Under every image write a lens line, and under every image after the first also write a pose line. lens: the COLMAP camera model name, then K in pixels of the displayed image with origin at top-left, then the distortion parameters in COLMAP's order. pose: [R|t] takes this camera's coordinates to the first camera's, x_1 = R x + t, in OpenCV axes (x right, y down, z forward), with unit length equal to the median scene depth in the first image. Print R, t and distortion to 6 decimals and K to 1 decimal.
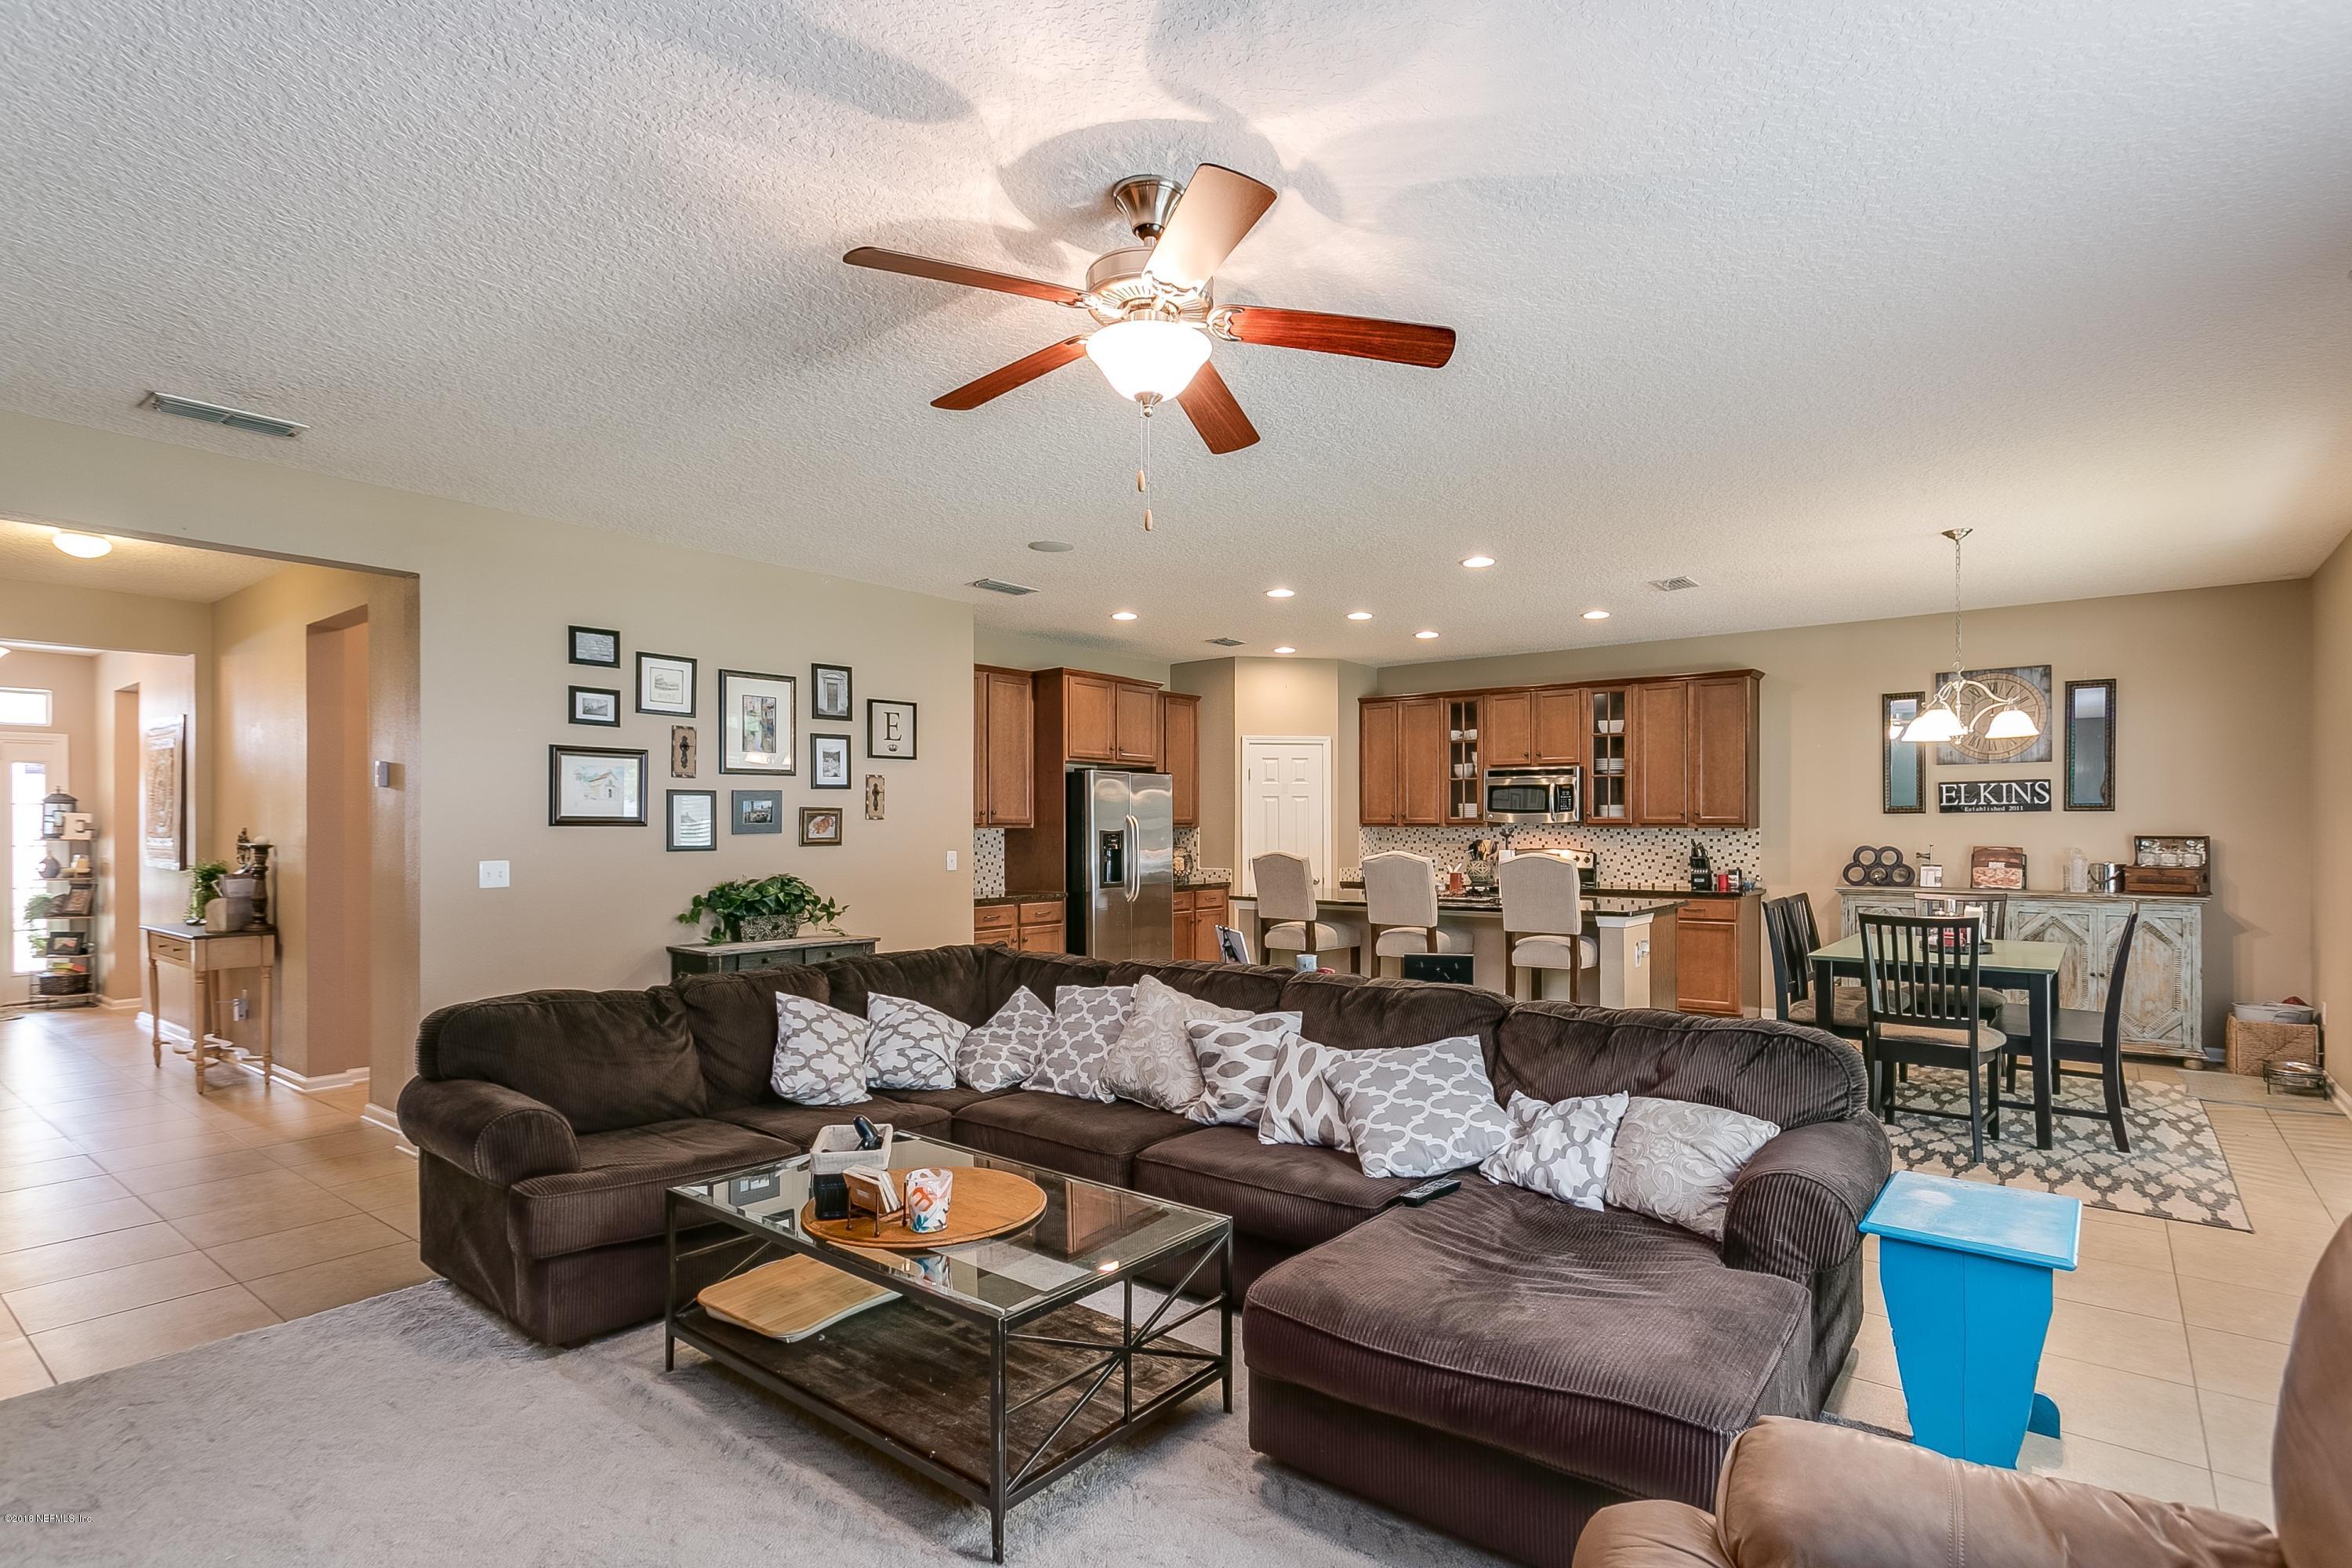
lens RADIAL K [[1160.1, 0, 1182.6], [0, 1160.1, 826.9], [0, 0, 1]] dist [0.002866, 0.000747]
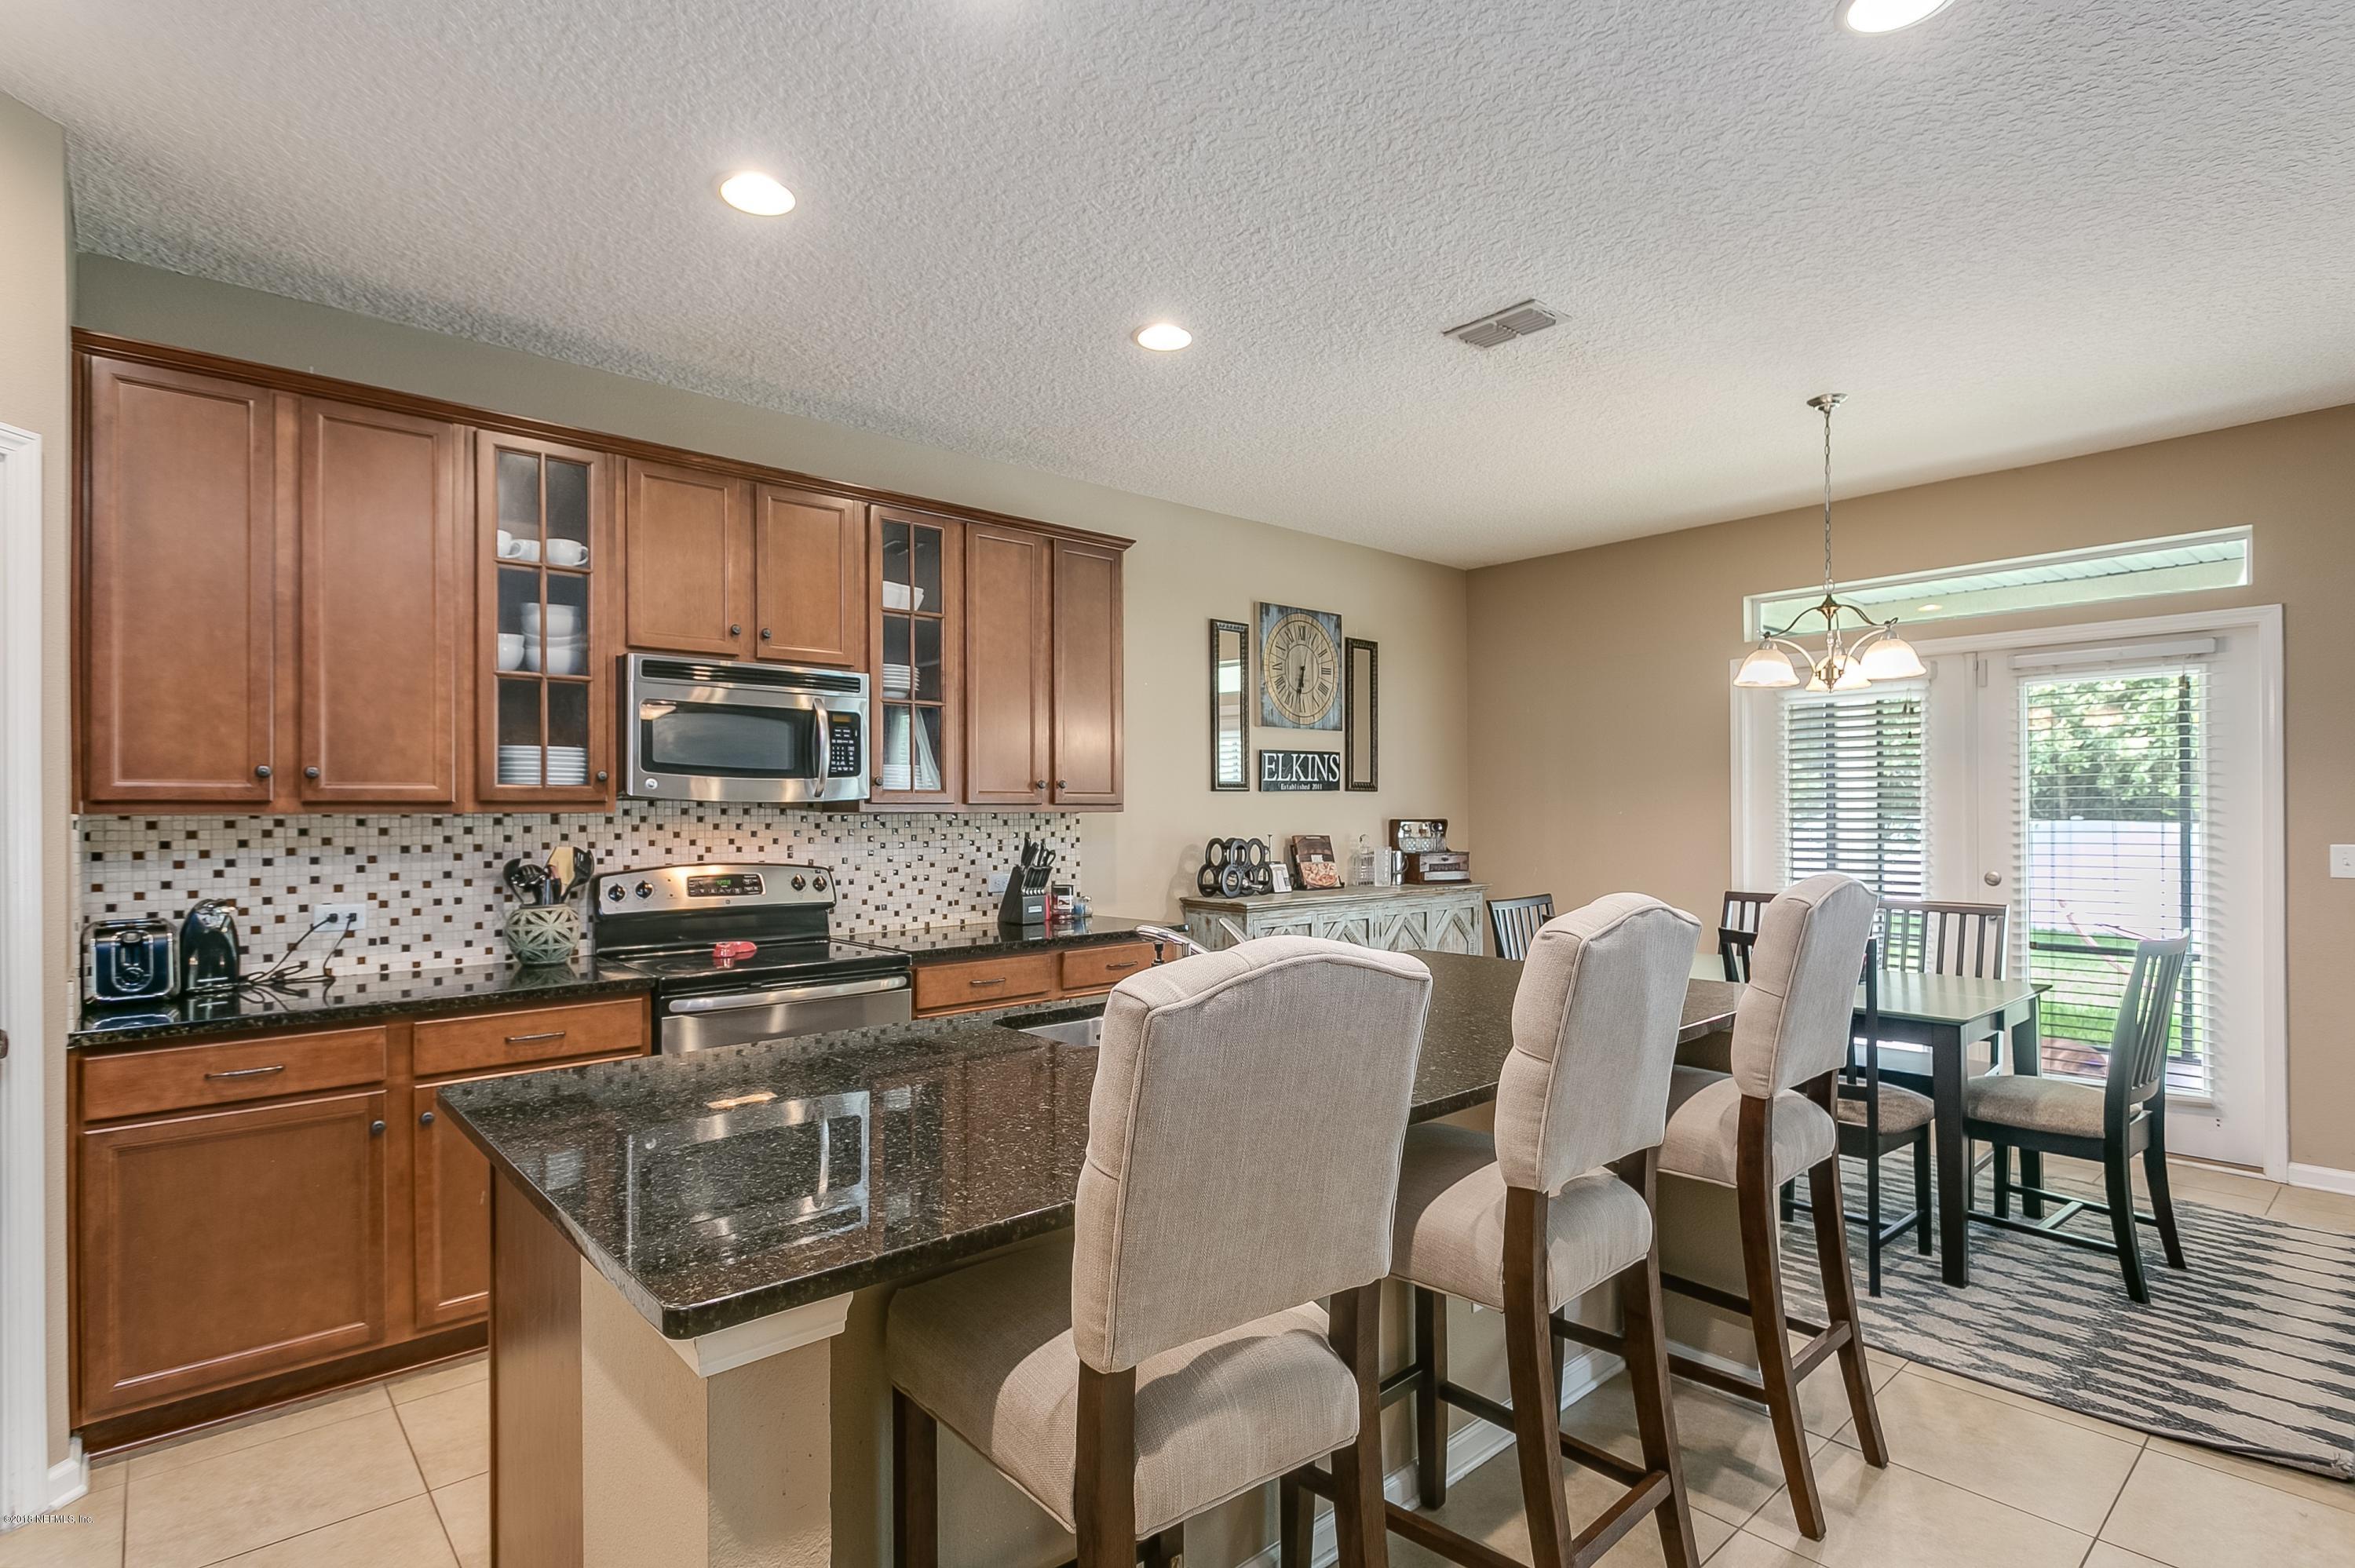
lens RADIAL K [[1161.3, 0, 1181.7], [0, 1161.3, 805.2], [0, 0, 1]] dist [0.001938, 0.000952]
pose [[0.173596, 0.005249, 0.984803, -0.087884], [0.004414, 0.999972, -0.006108, 0.001213], [-0.984807, 0.005407, 0.173568, 0.950097]]
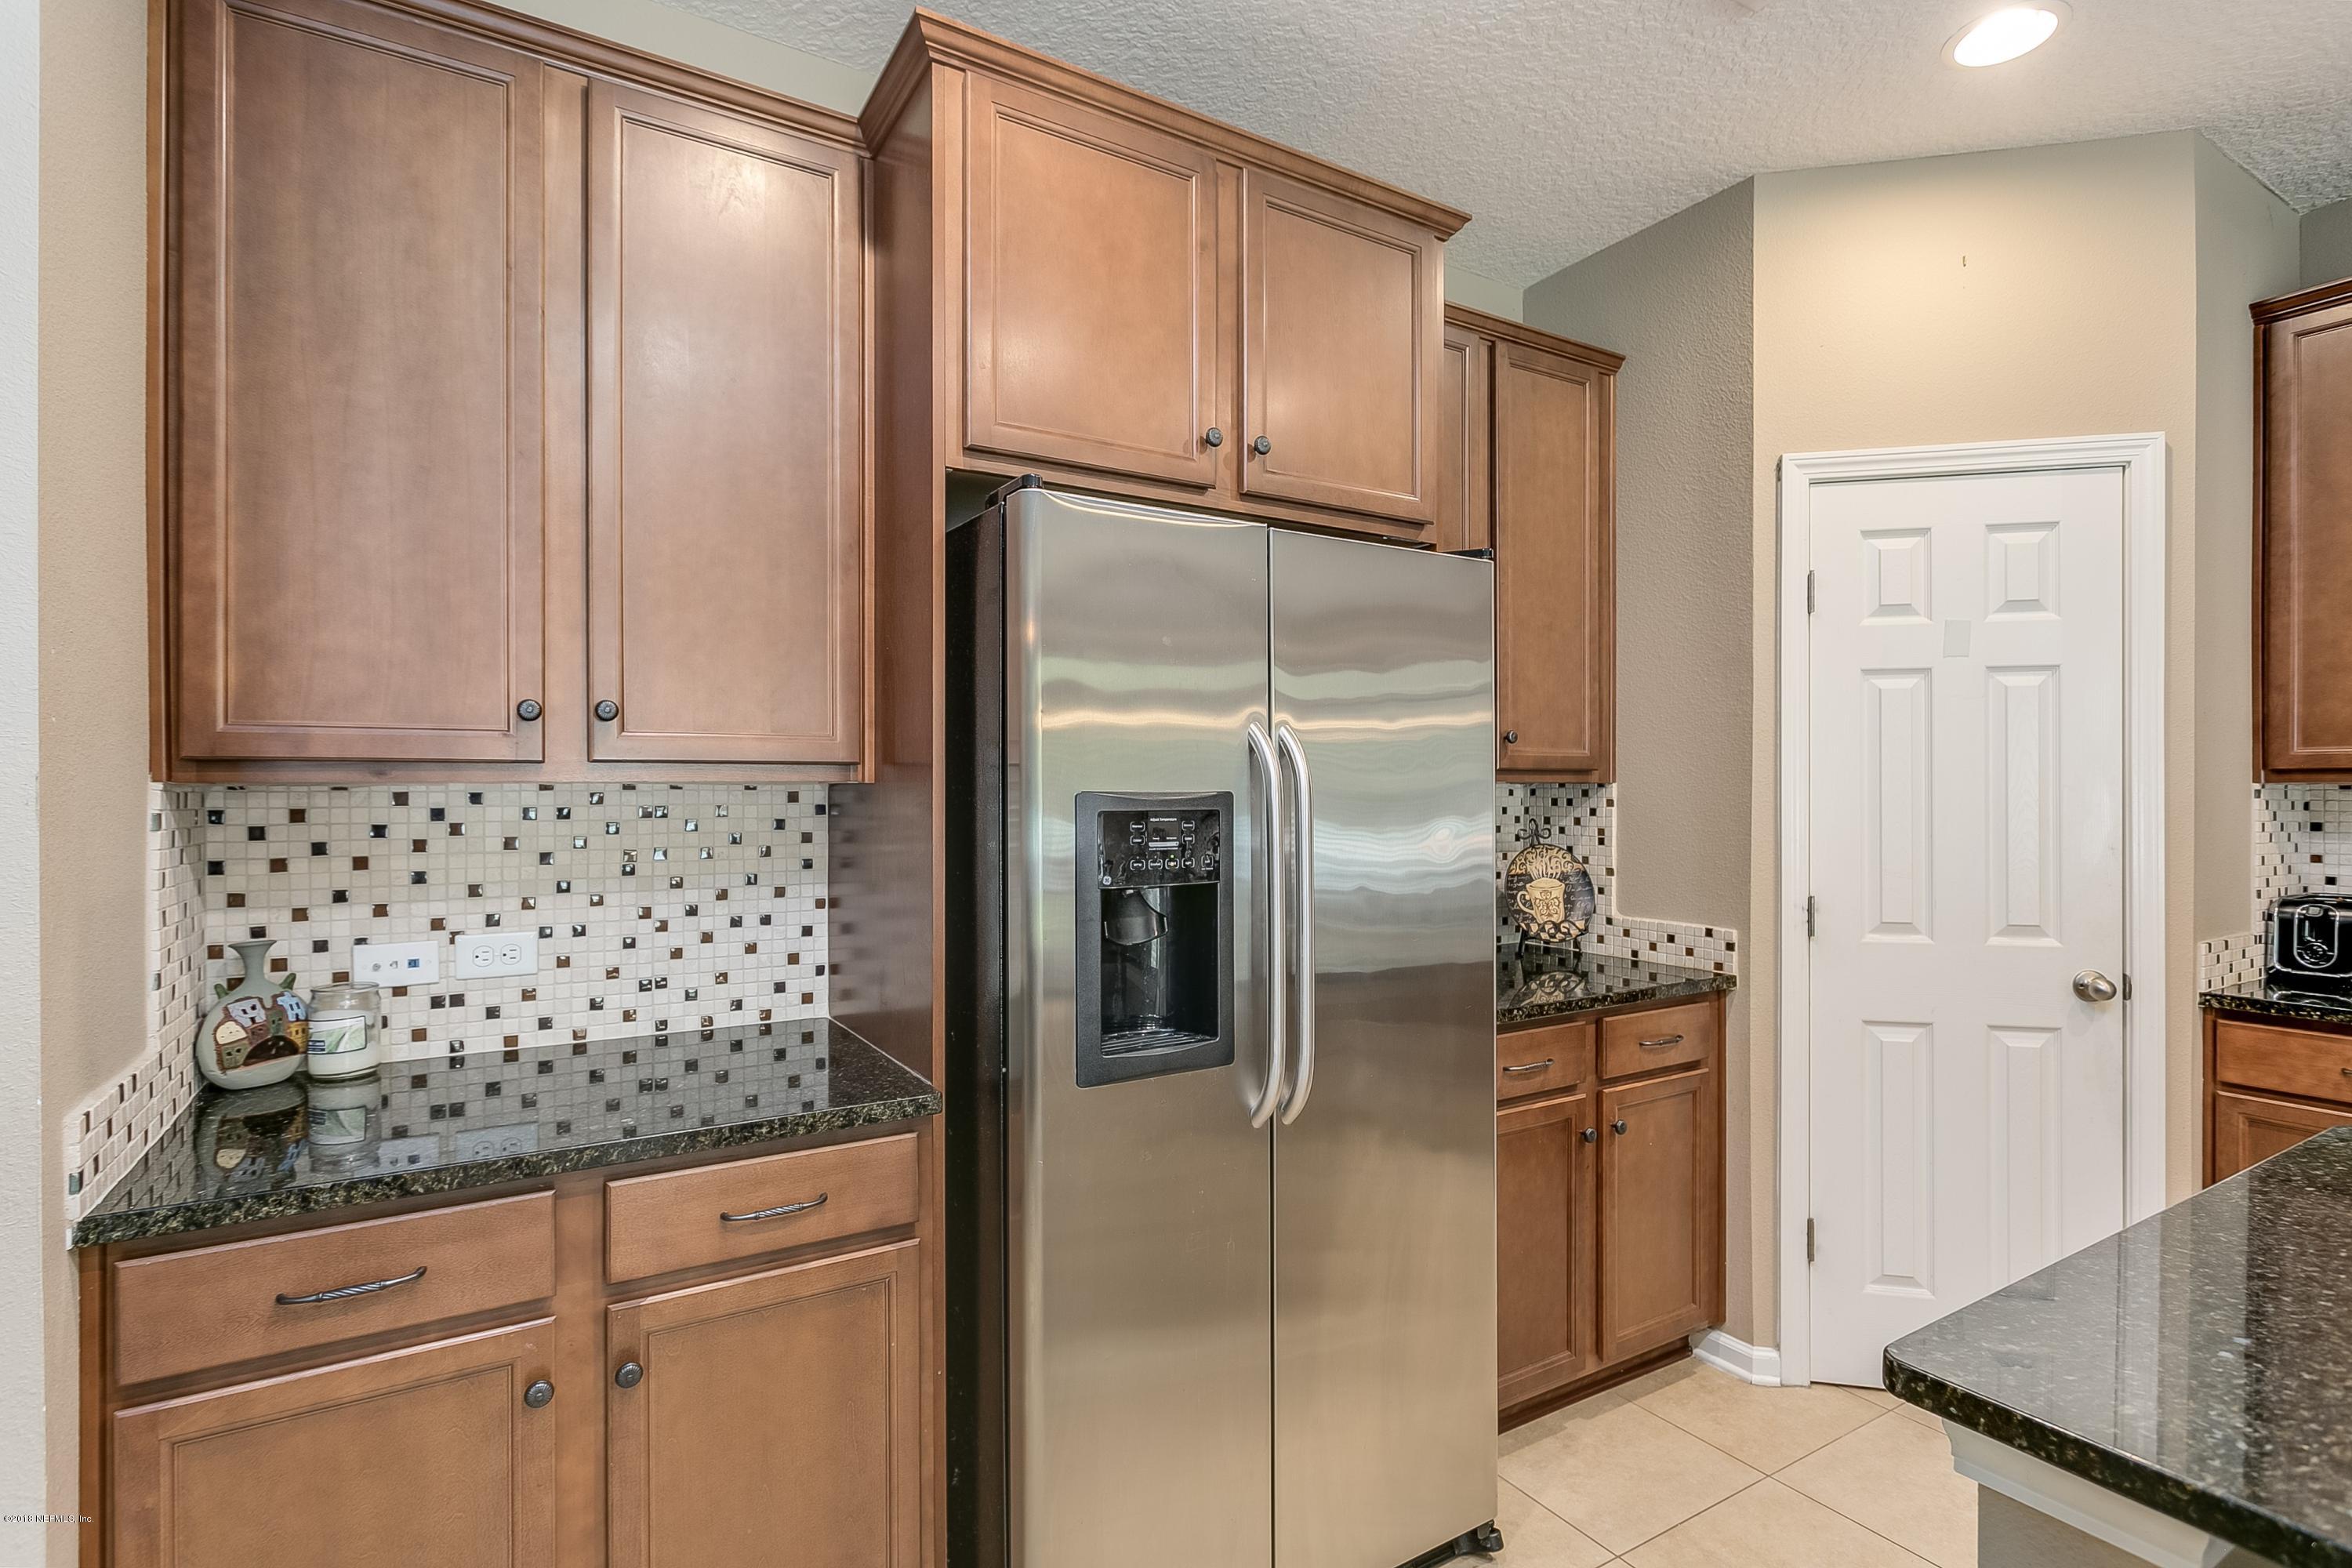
lens RADIAL K [[1140.7, 0, 1178.4], [0, 1140.7, 790.2], [0, 0, 1]] dist [-0.001020, 0.000771]
pose [[0.937413, 0.001866, -0.348214, 0.014045], [-0.001201, 0.999997, 0.002127, 0.002088], [0.348217, -0.001575, 0.937412, 0.896183]]
